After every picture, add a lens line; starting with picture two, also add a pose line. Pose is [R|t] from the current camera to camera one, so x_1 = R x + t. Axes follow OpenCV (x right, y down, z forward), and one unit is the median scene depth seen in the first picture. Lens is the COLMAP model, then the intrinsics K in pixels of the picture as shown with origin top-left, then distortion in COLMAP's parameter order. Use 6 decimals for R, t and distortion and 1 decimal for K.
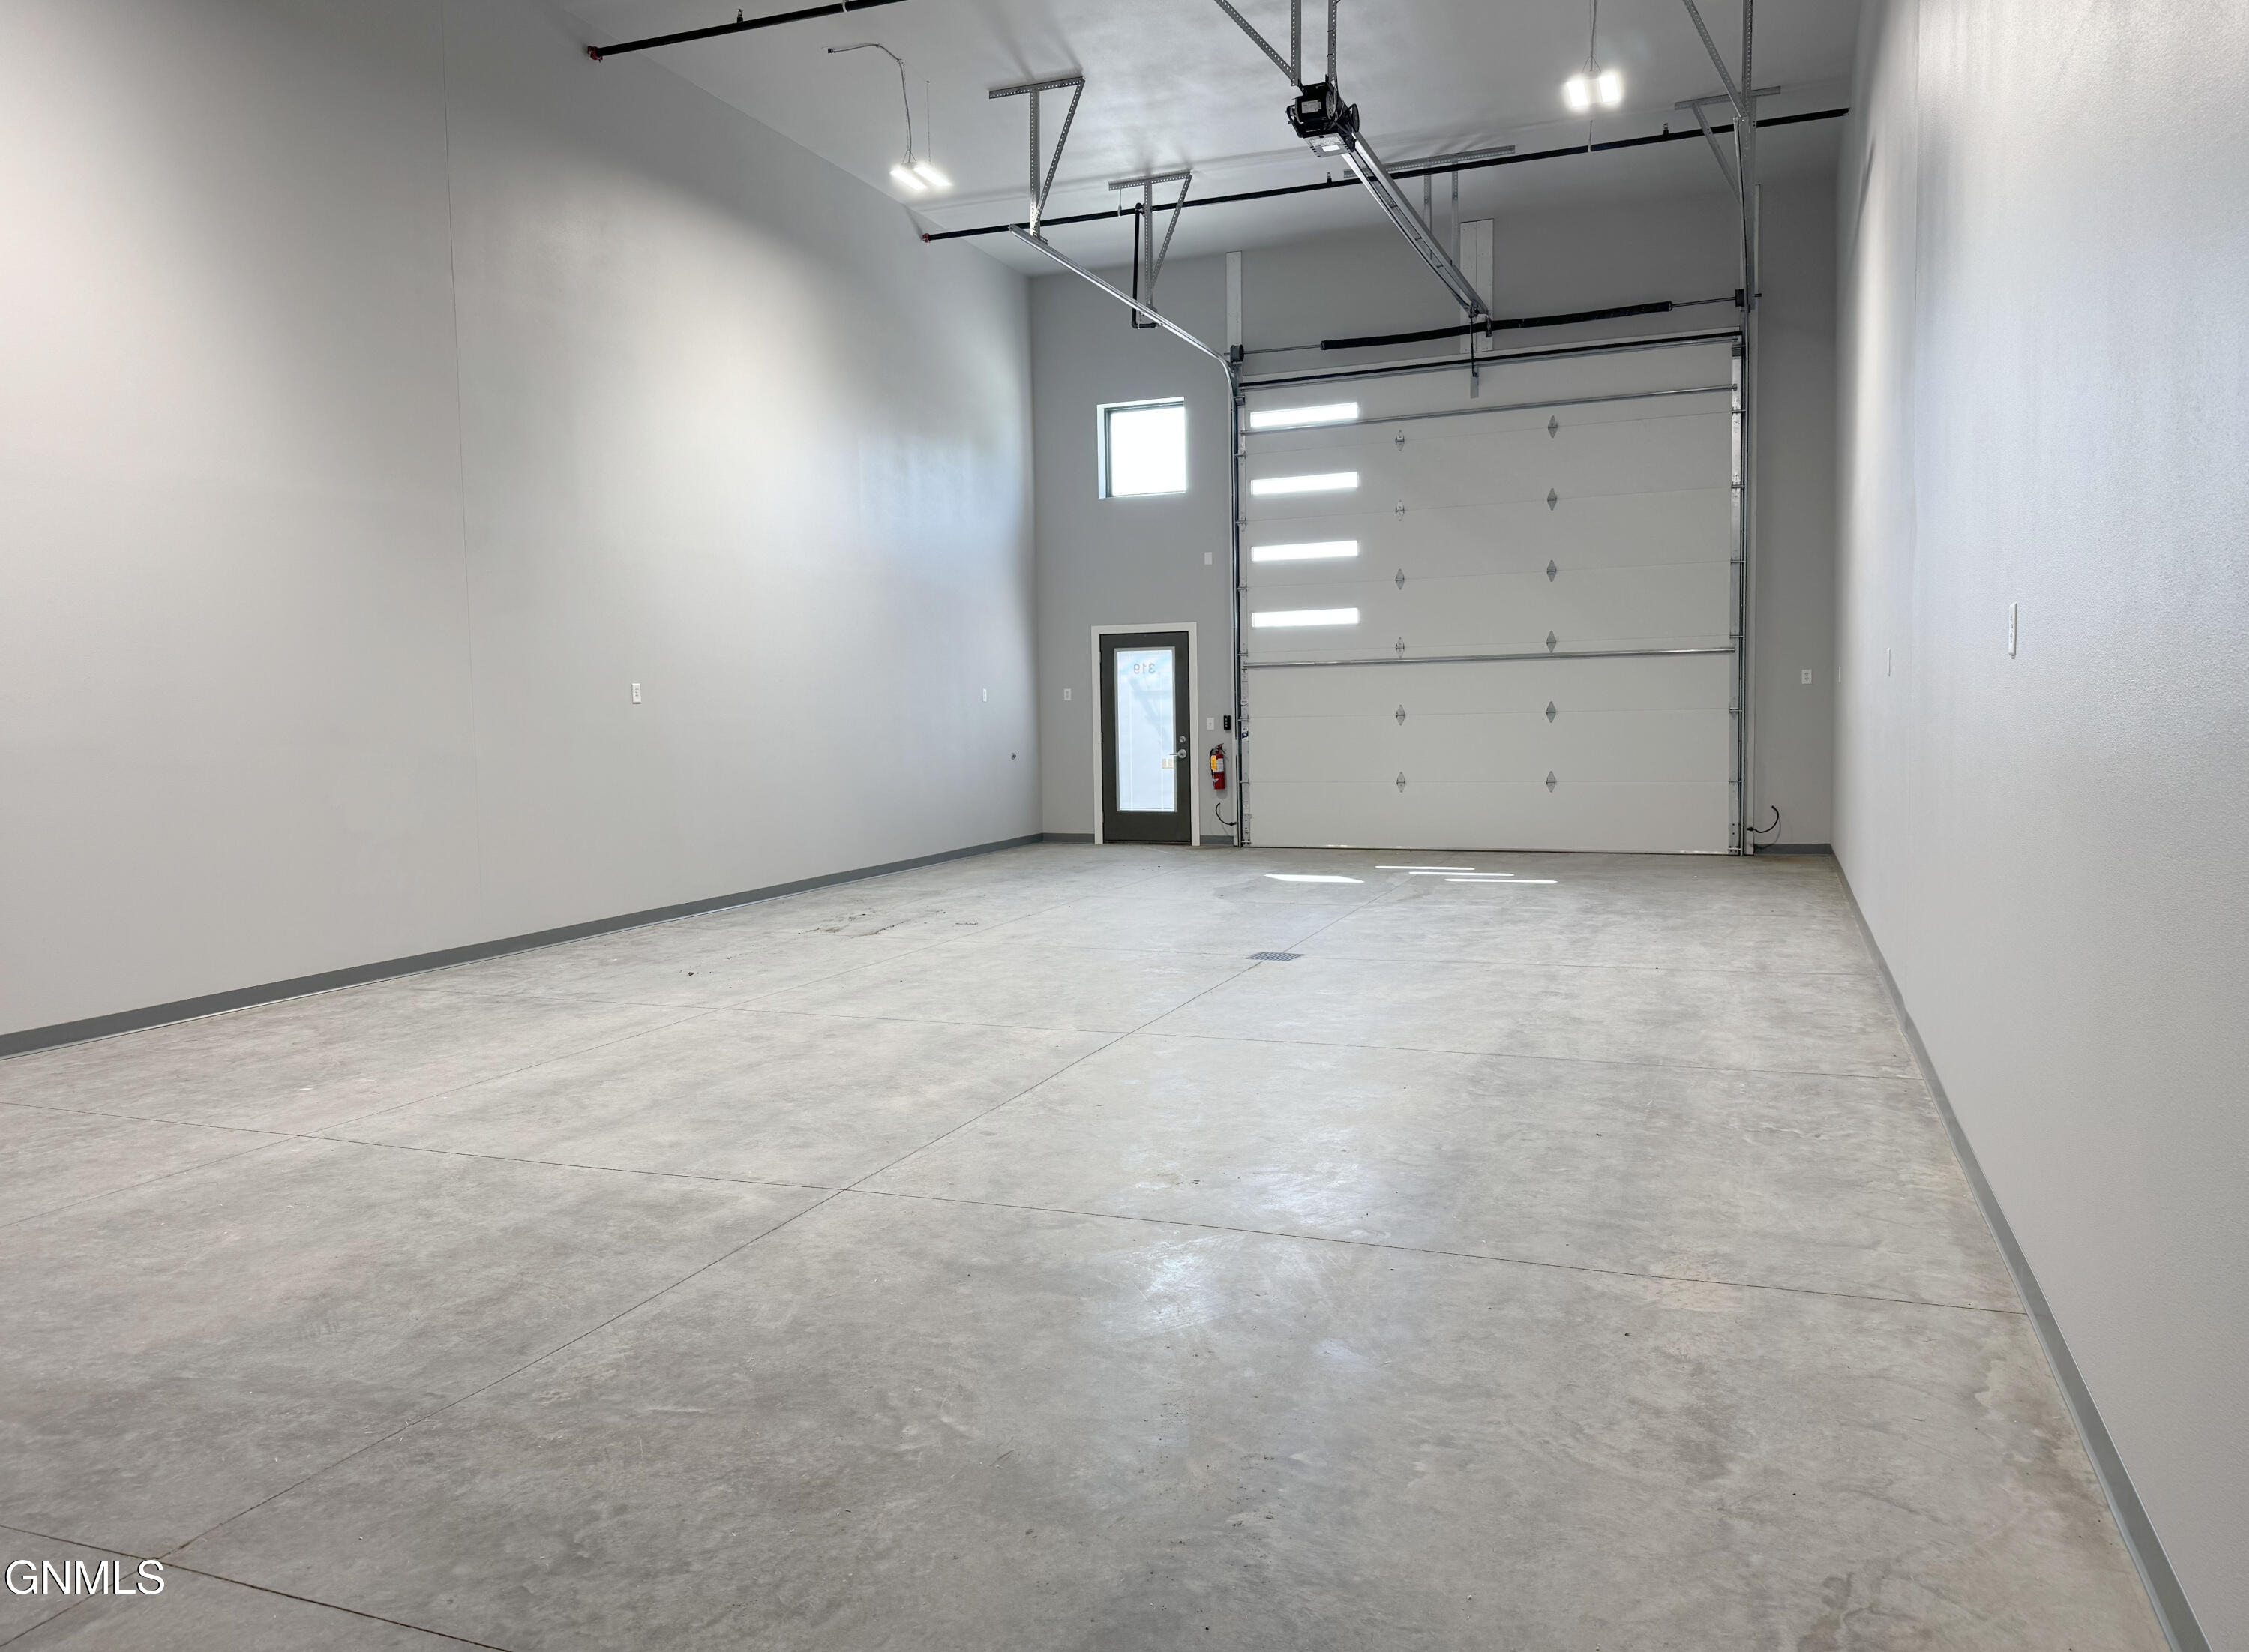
lens RADIAL K [[1586.7, 0, 1120.6], [0, 1586.7, 830.4], [0, 0, 1]] dist [0.086830, -0.034522]
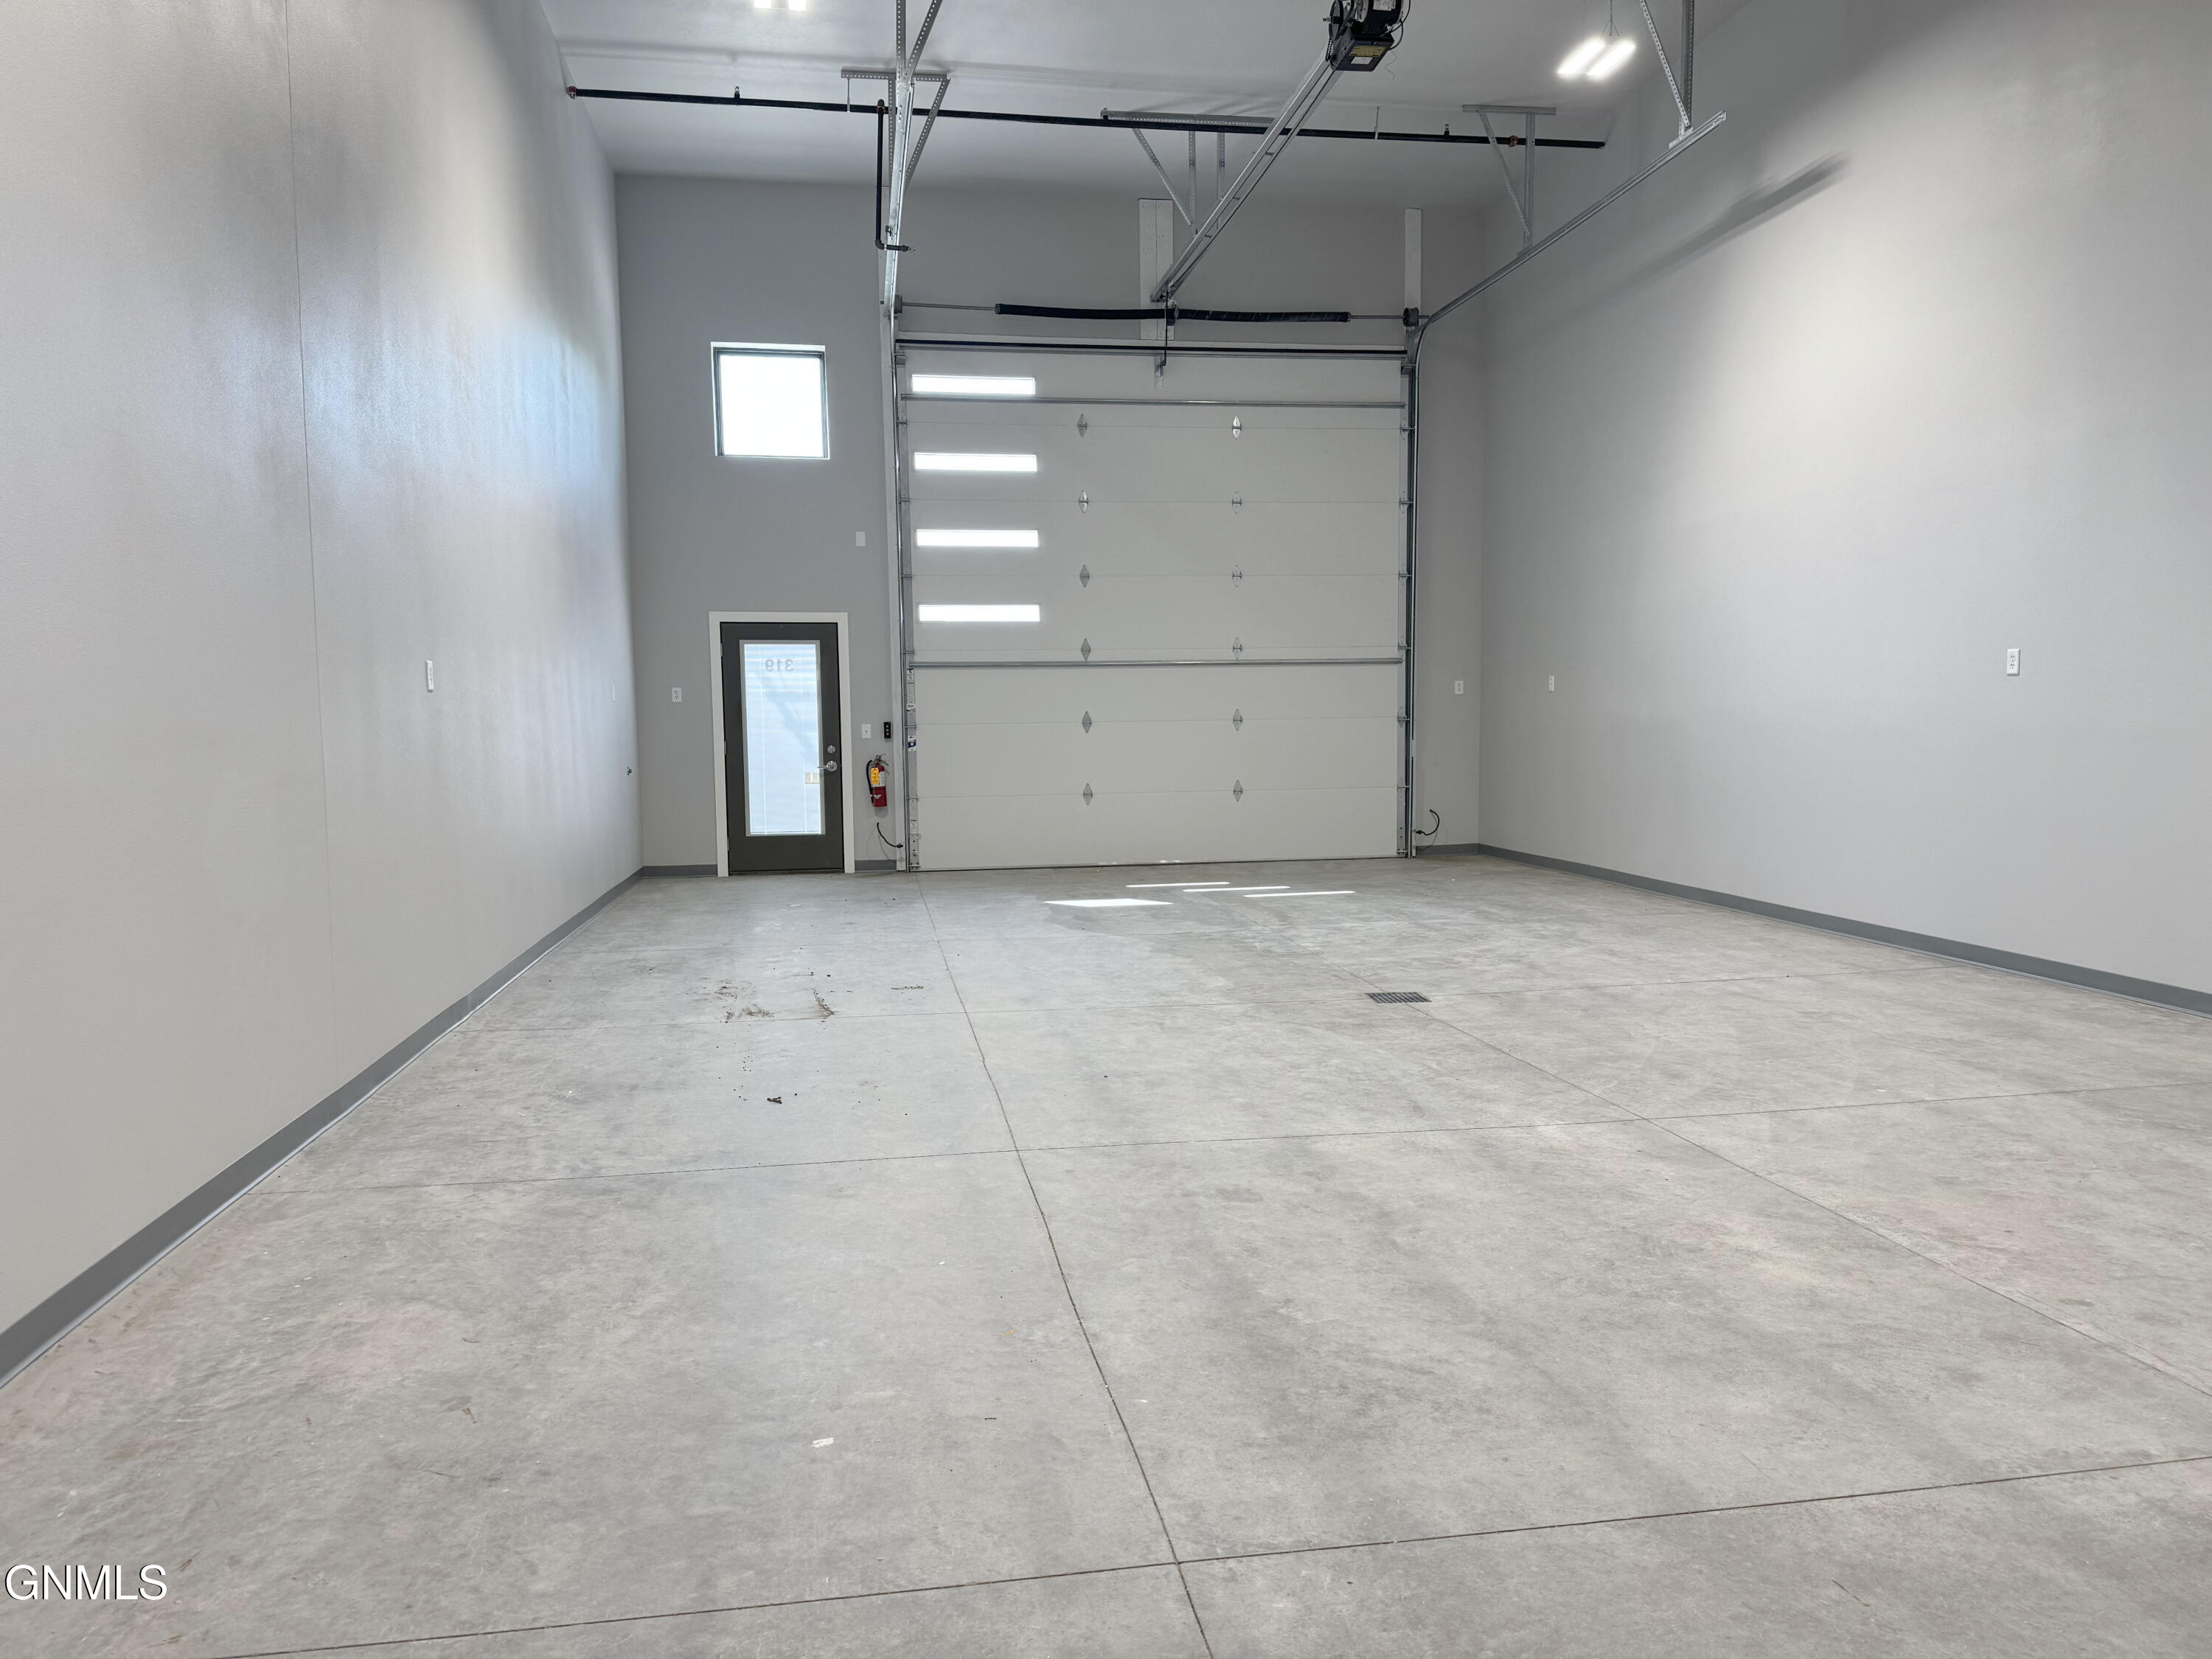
lens RADIAL K [[1560.7, 0, 1114.8], [0, 1560.7, 835.6], [0, 0, 1]] dist [0.086830, -0.034522]
pose [[0.865373, -0.034757, 0.499921, -0.259169], [0.036787, 0.999306, 0.005799, -0.010511], [-0.499776, 0.013372, 0.866052, 0.199482]]
